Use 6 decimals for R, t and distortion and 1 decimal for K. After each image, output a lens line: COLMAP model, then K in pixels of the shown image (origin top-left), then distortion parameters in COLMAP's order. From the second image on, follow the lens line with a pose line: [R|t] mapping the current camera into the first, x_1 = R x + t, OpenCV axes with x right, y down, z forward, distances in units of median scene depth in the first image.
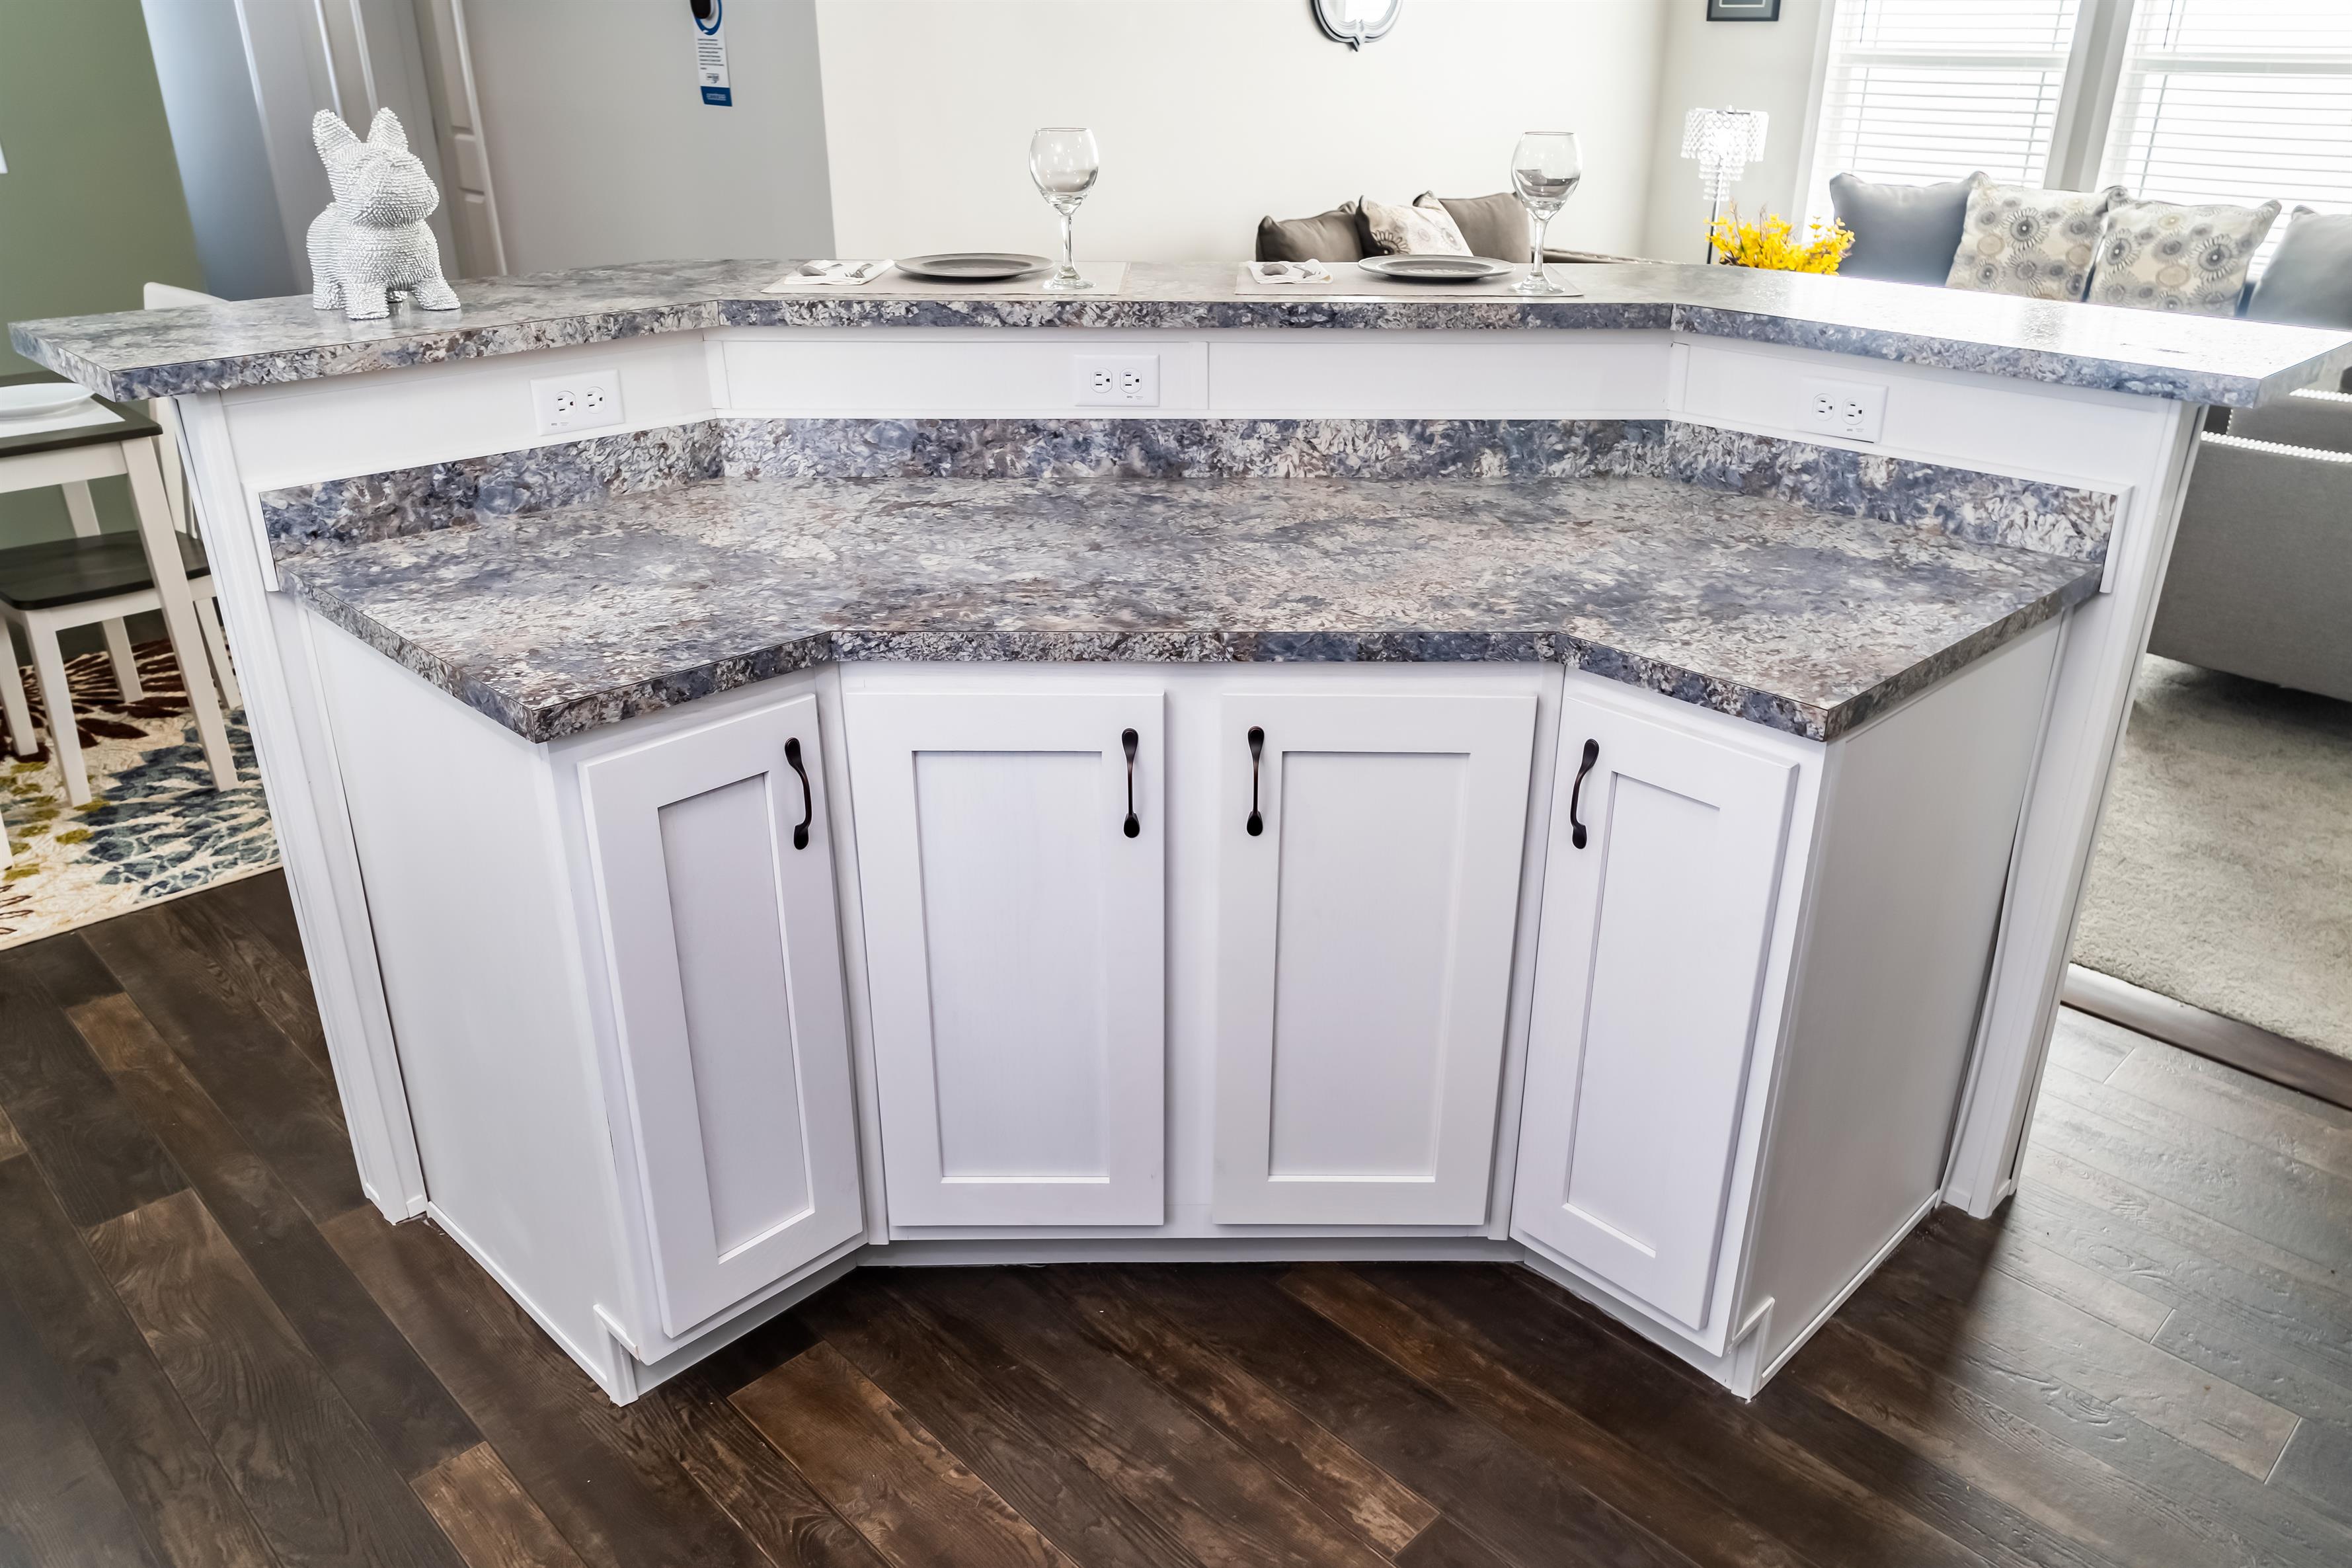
lens RADIAL K [[1692.7, 0, 1210.5], [0, 1692.7, 762.2], [0, 0, 1]] dist [0.003183, 0.001005]
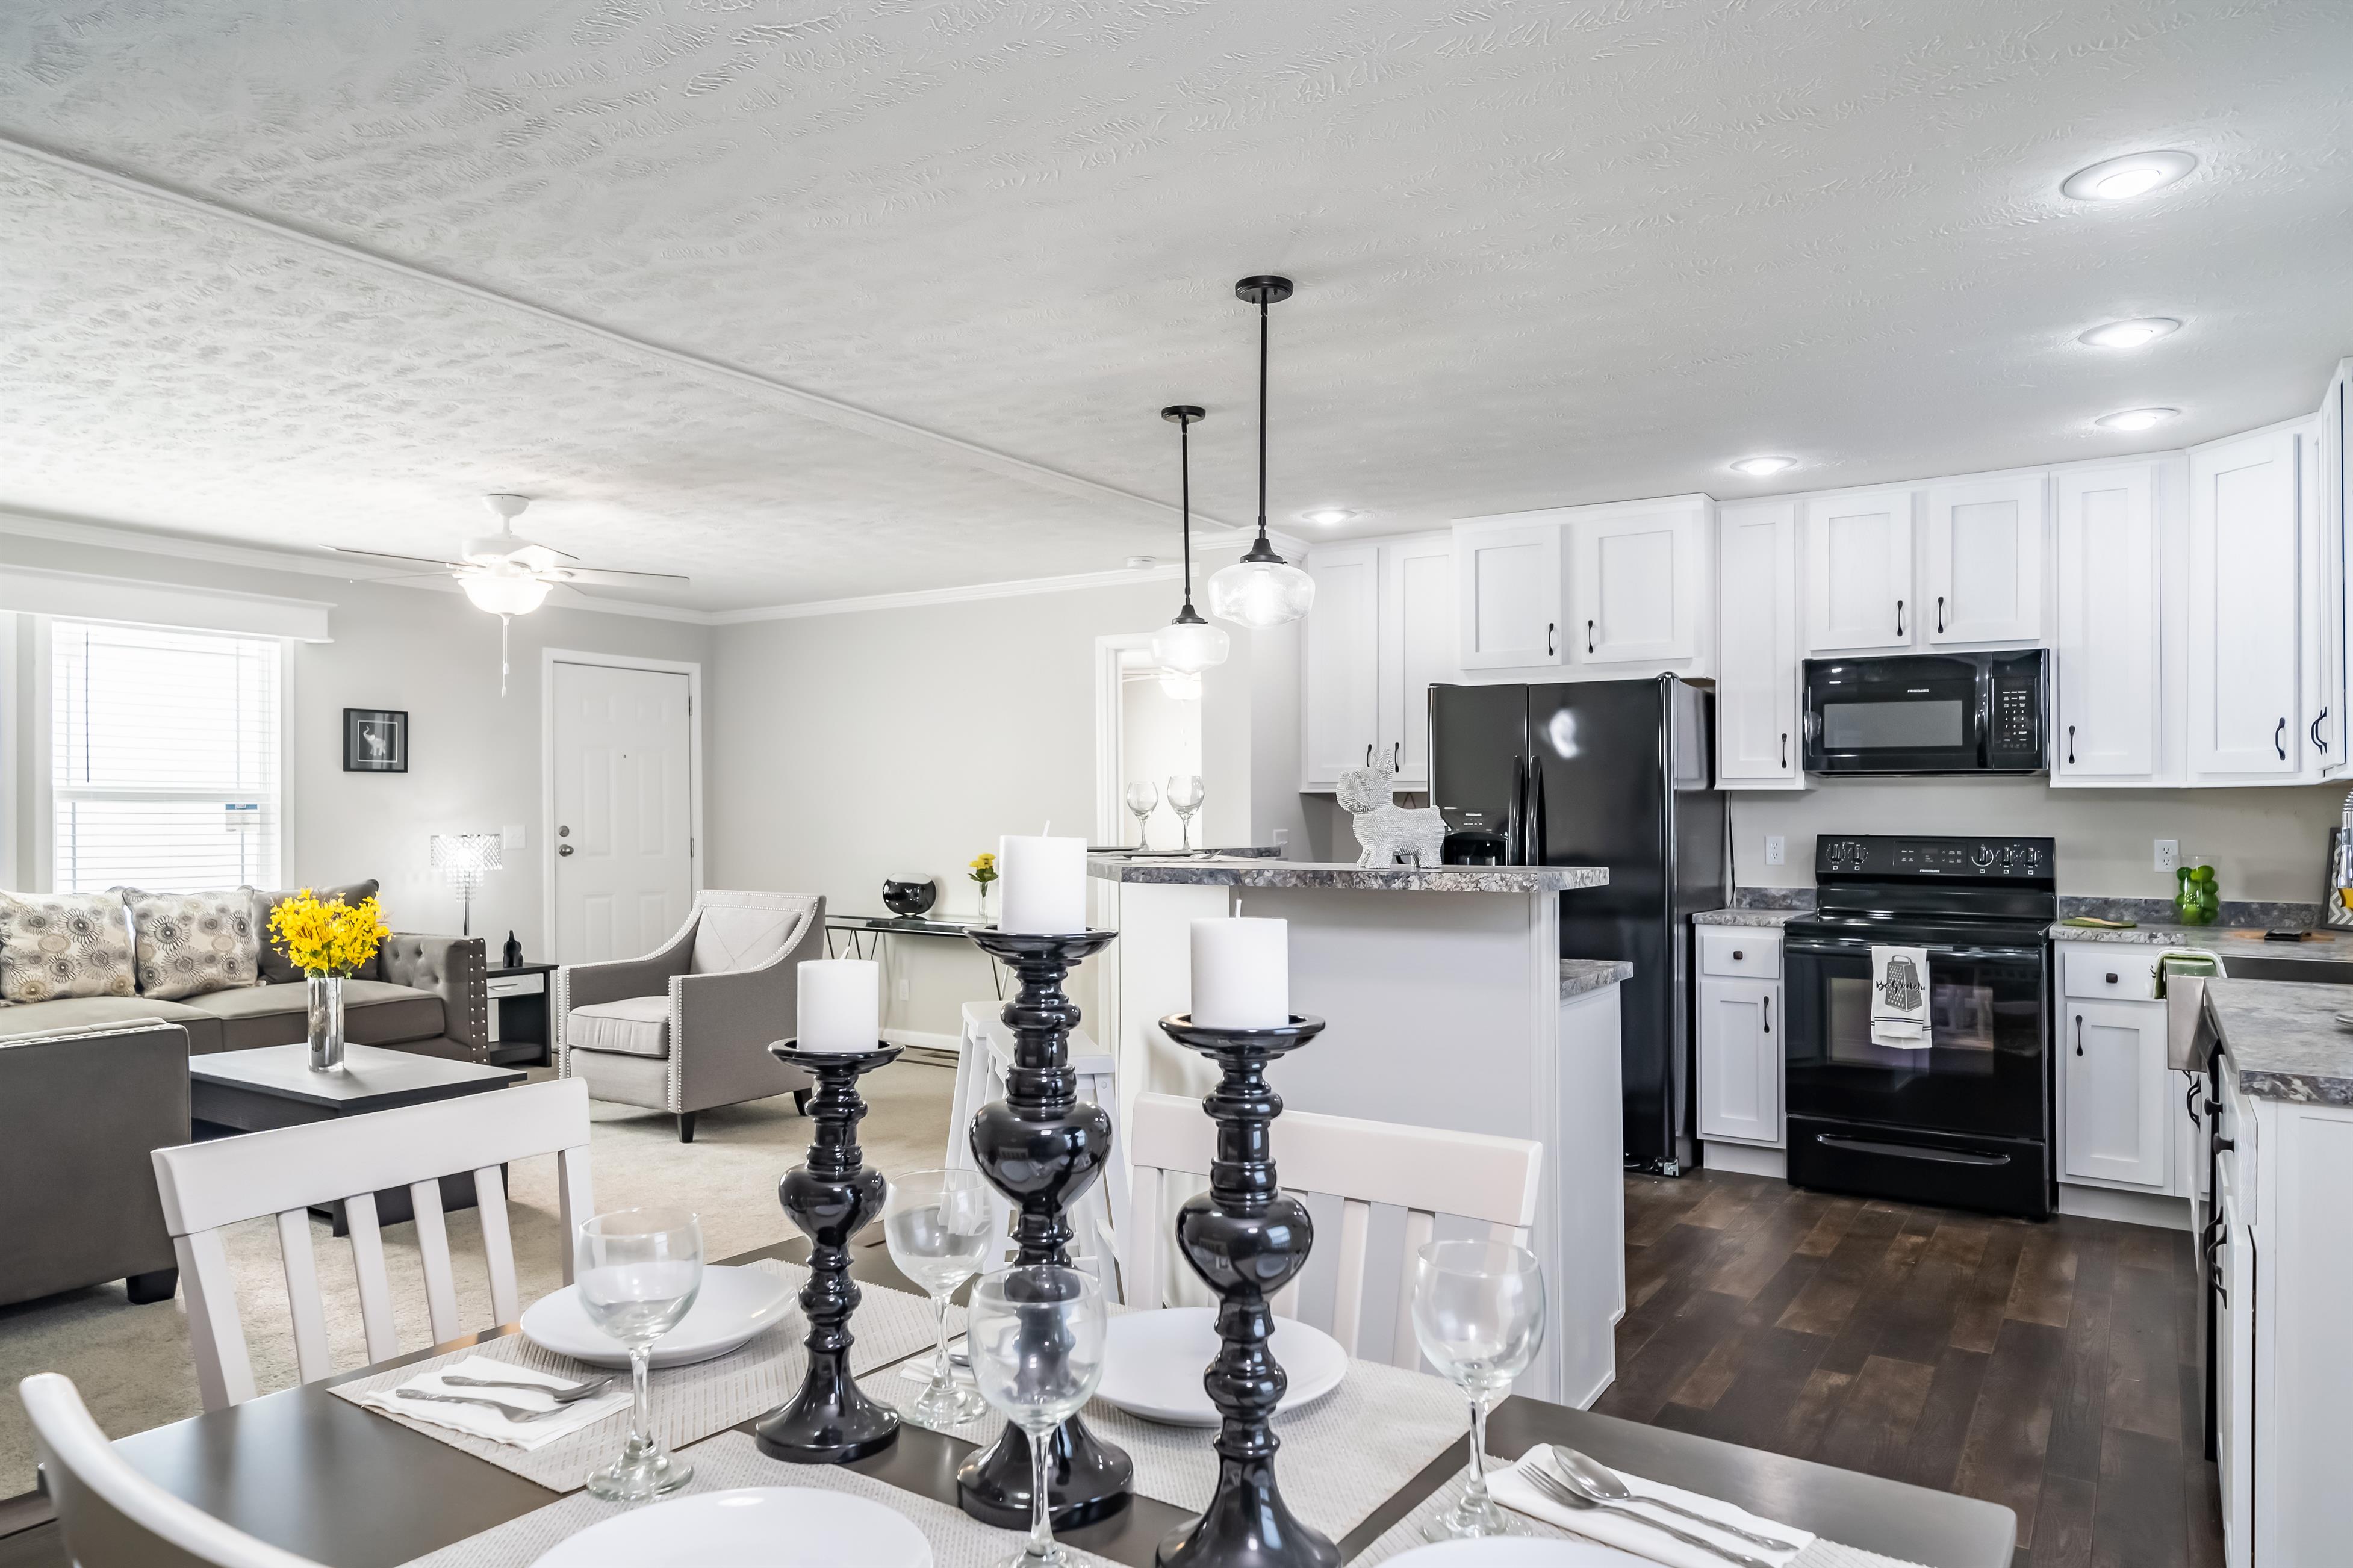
lens RADIAL K [[1501.1, 0, 1126.3], [0, 1501.1, 793.3], [0, 0, 1]] dist [-0.004342, 0.002099]
pose [[-0.189617, 0.011753, 0.981788, -1.055502], [0.395304, 0.916221, 0.065378, -0.305004], [-0.898766, 0.400501, -0.178377, 0.848307]]
